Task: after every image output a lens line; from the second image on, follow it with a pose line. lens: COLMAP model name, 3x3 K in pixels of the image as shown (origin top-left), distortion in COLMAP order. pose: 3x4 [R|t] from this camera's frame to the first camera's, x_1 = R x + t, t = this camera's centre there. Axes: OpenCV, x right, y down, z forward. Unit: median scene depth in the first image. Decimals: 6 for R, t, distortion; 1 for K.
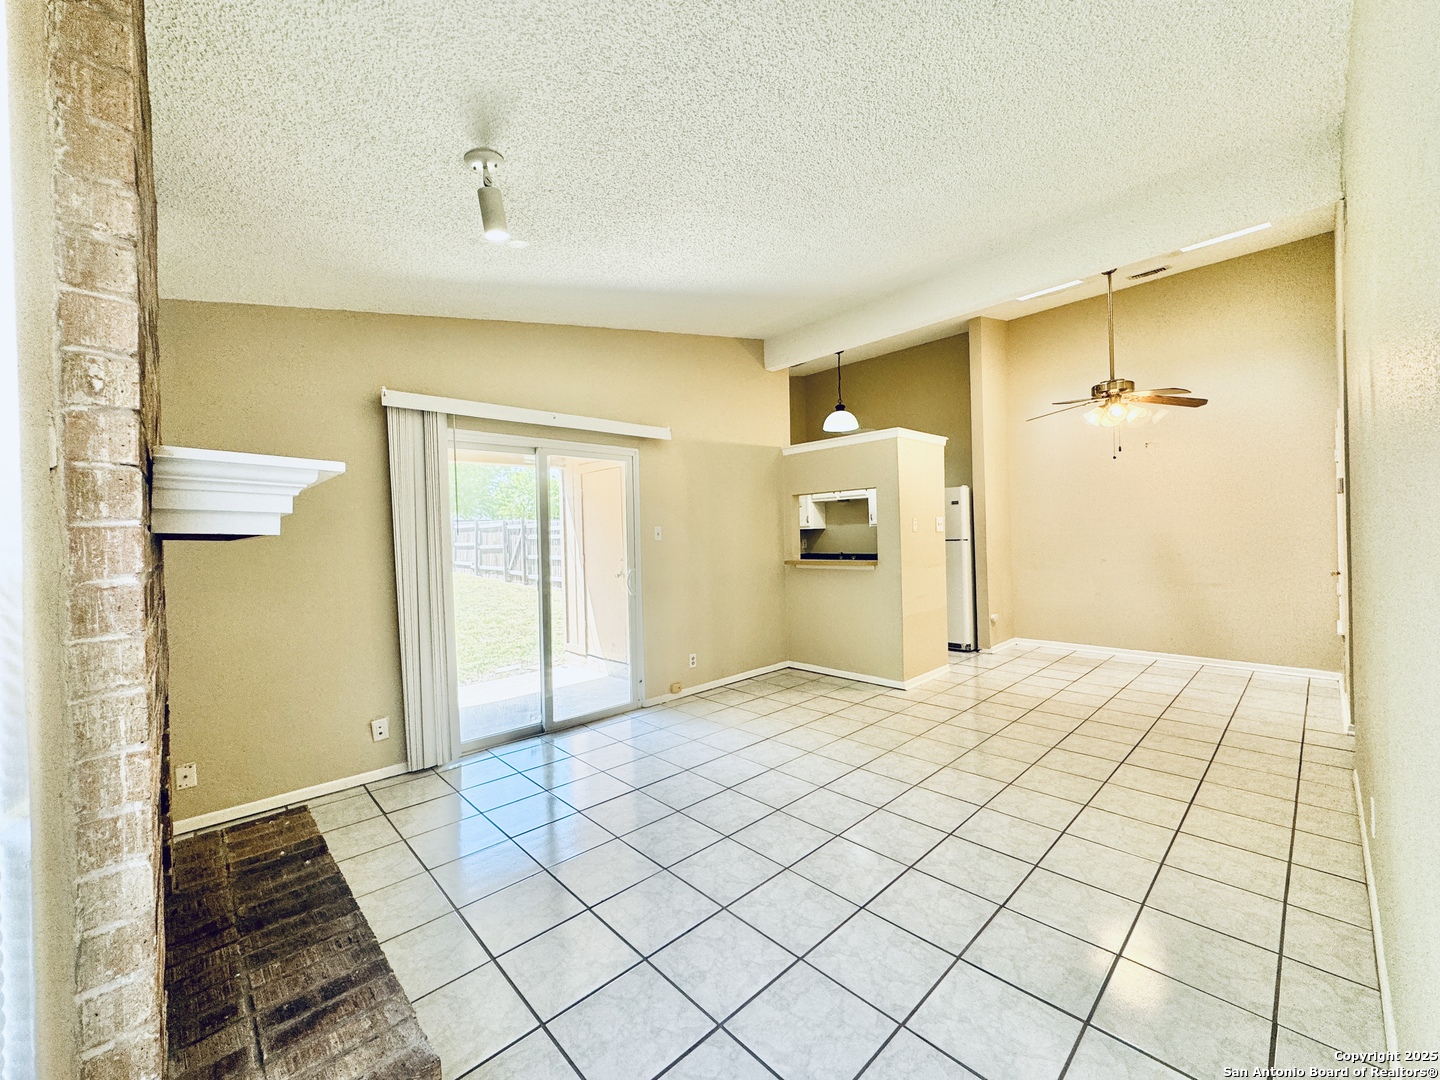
lens RADIAL K [[576.9, 0, 713.2], [0, 576.9, 534.3], [0, 0, 1]] dist [-0.000056, -0.000128]
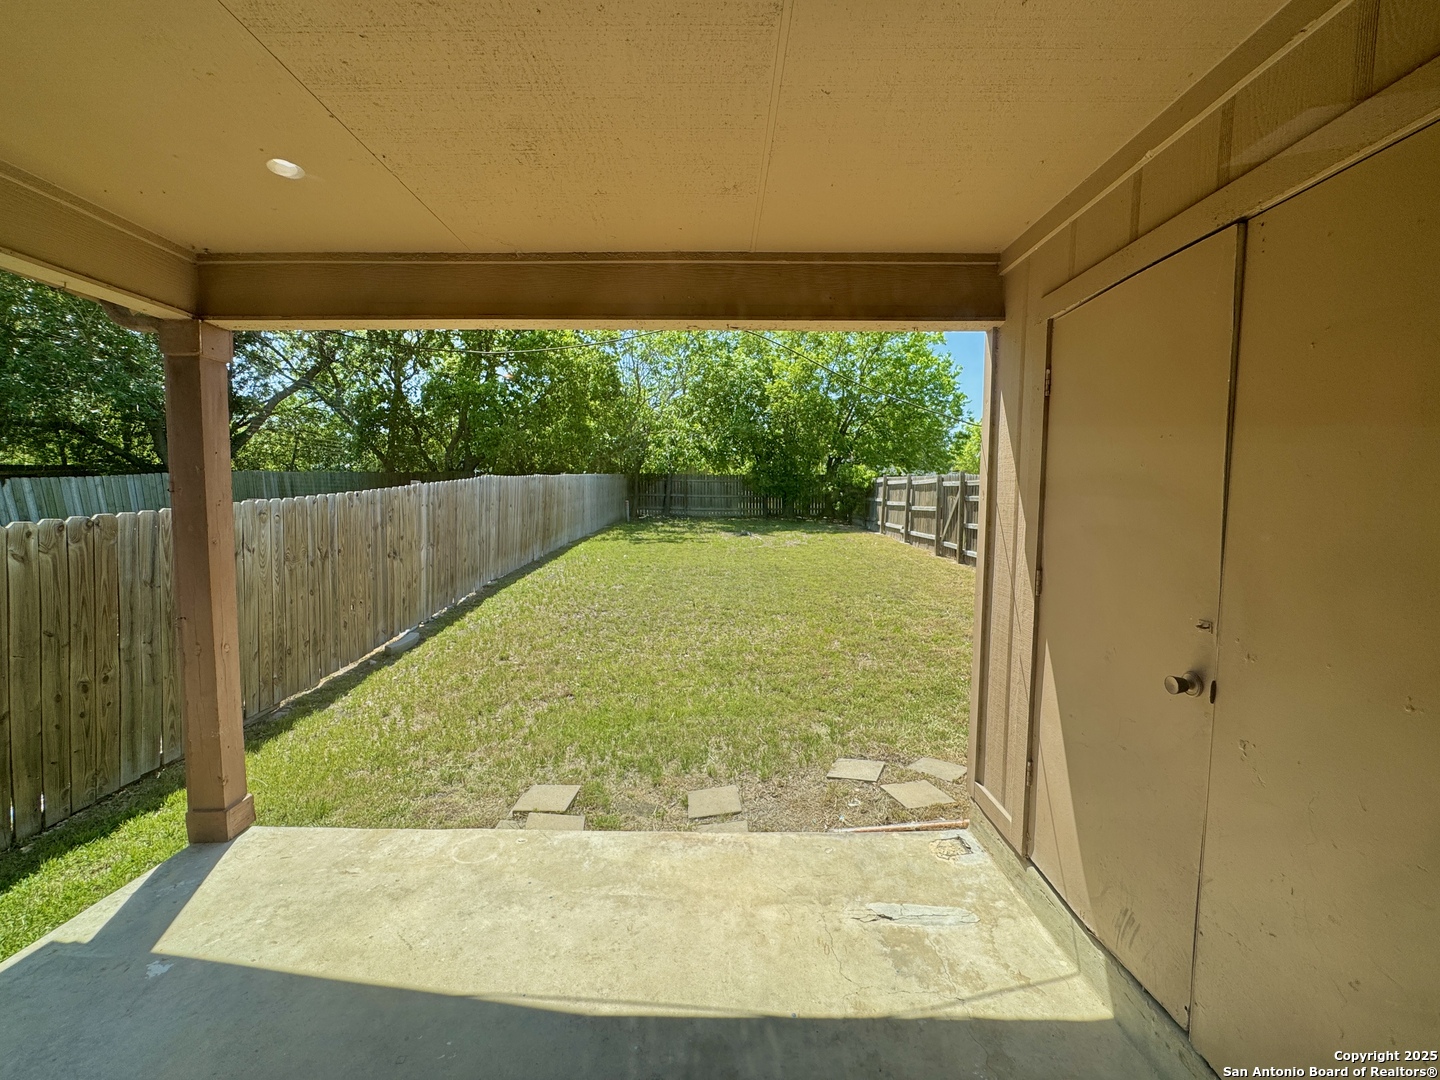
lens RADIAL K [[576.9, 0, 715.5], [0, 576.9, 532.6], [0, 0, 1]] dist [-0.000056, -0.000128]
pose [[0.726447, 0.077987, -0.682784, -0.051011], [-0.029735, 0.996177, 0.082145, -0.002369], [0.686579, -0.039371, 0.725988, 0.239502]]
